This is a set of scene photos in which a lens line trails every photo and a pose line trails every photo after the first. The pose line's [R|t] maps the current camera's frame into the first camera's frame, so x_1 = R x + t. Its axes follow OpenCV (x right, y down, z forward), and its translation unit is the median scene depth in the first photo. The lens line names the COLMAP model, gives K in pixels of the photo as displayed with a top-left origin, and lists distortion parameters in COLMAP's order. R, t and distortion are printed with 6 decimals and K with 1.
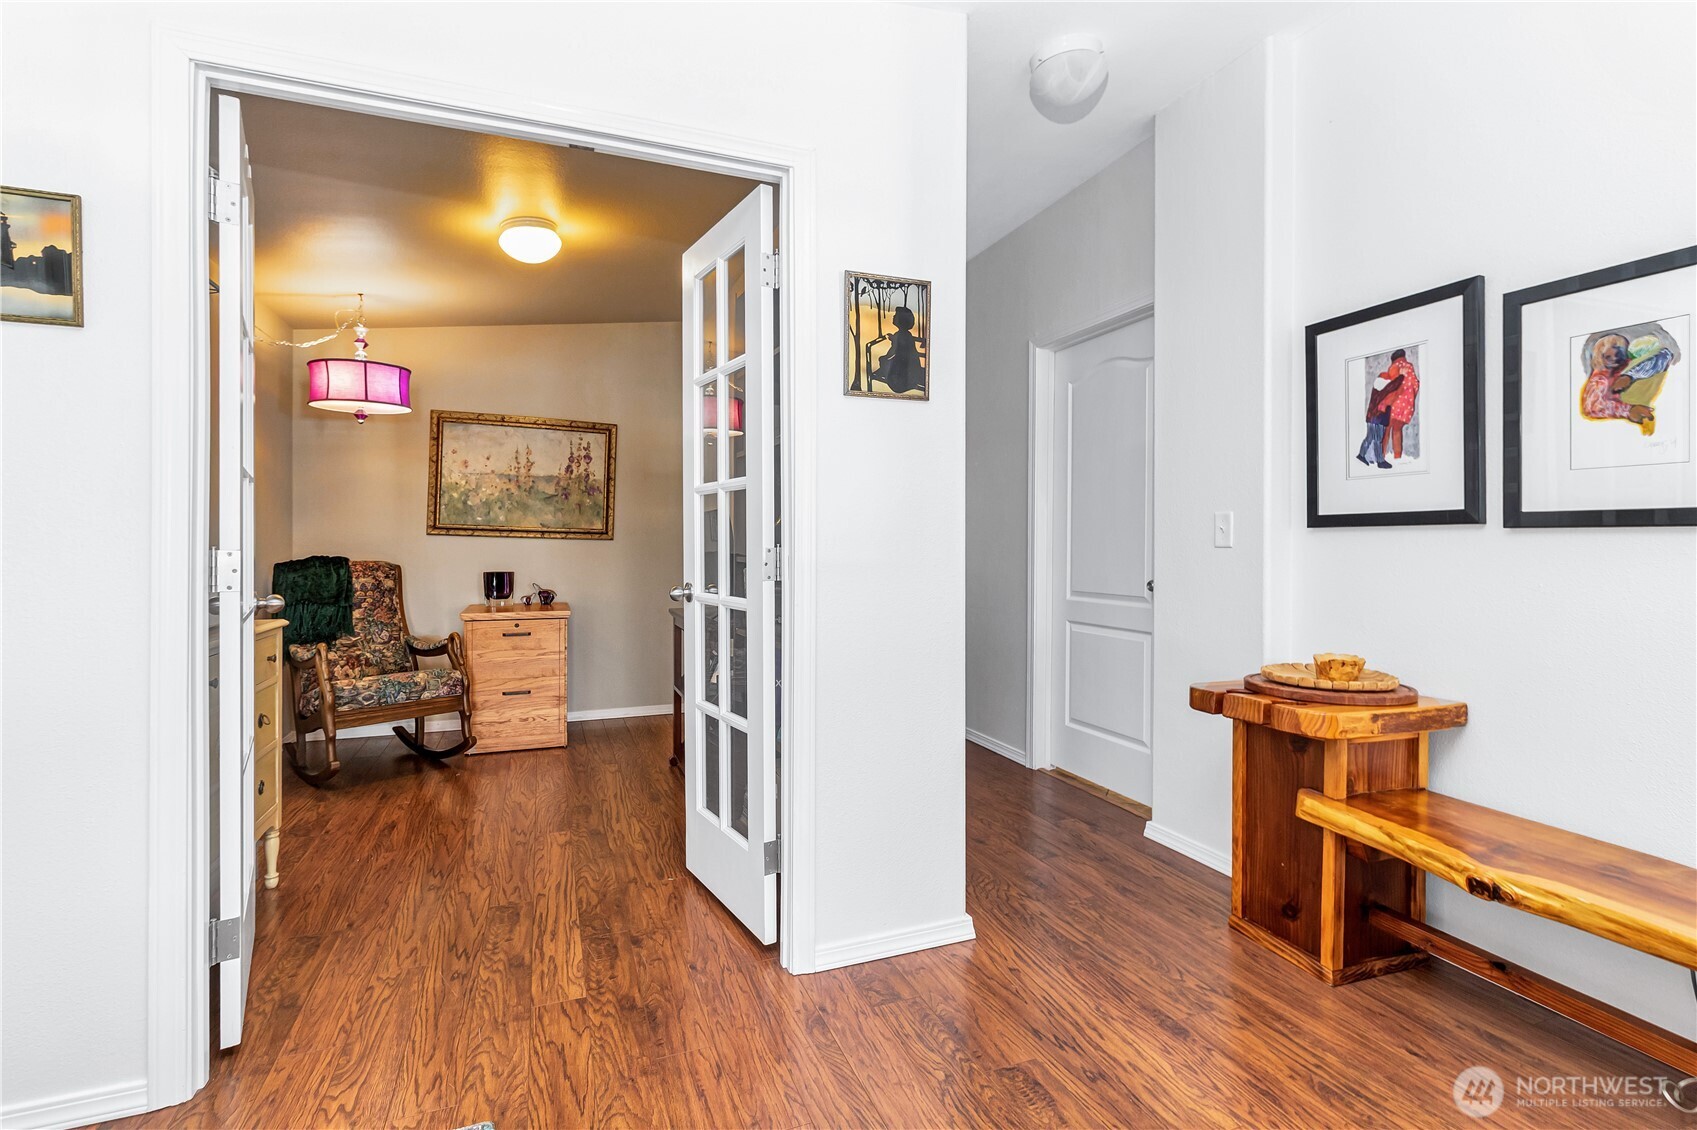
lens RADIAL K [[774.2, 0, 838.1], [0, 774.2, 544.1], [0, 0, 1]] dist [-0.001452, -0.000113]
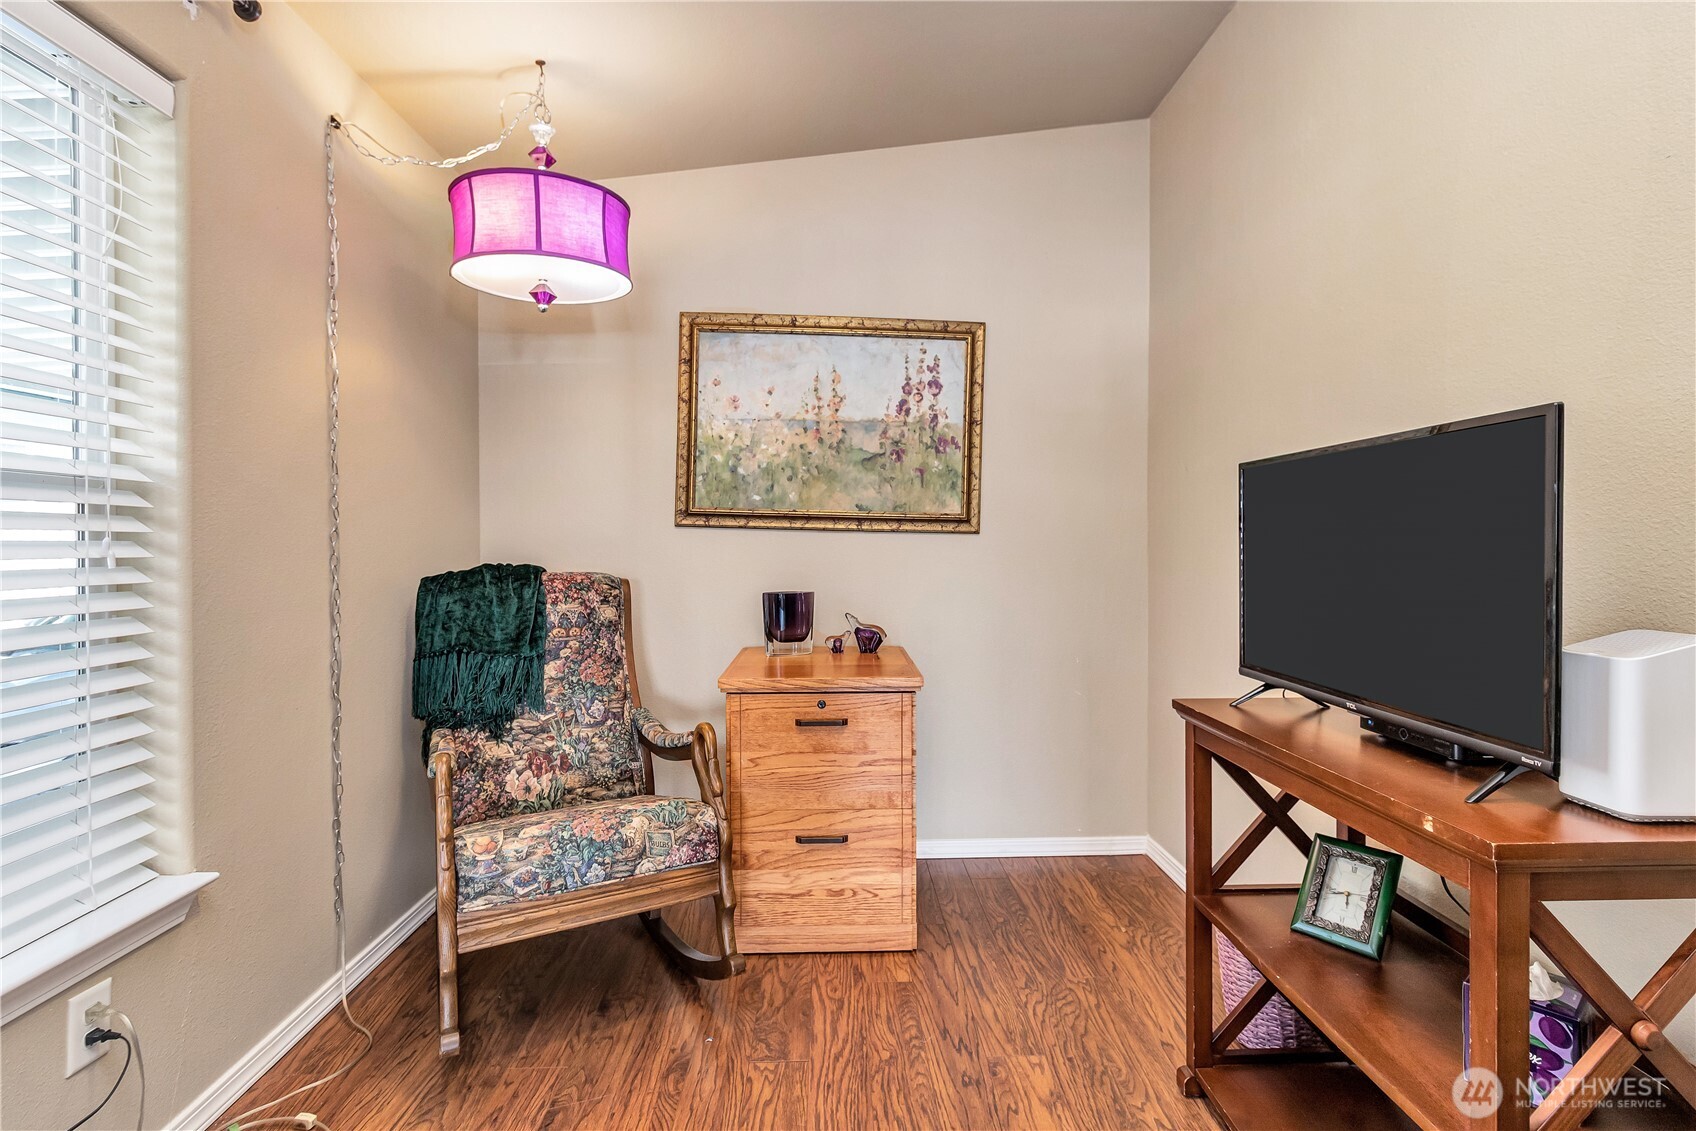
lens RADIAL K [[773.7, 0, 850.2], [0, 773.7, 556.0], [0, 0, 1]] dist [-0.001452, -0.000113]
pose [[0.943963, 0.002537, -0.330042, -0.215769], [0.004197, 0.999797, 0.019691, -0.000563], [0.330025, -0.019972, 0.943761, 0.496767]]
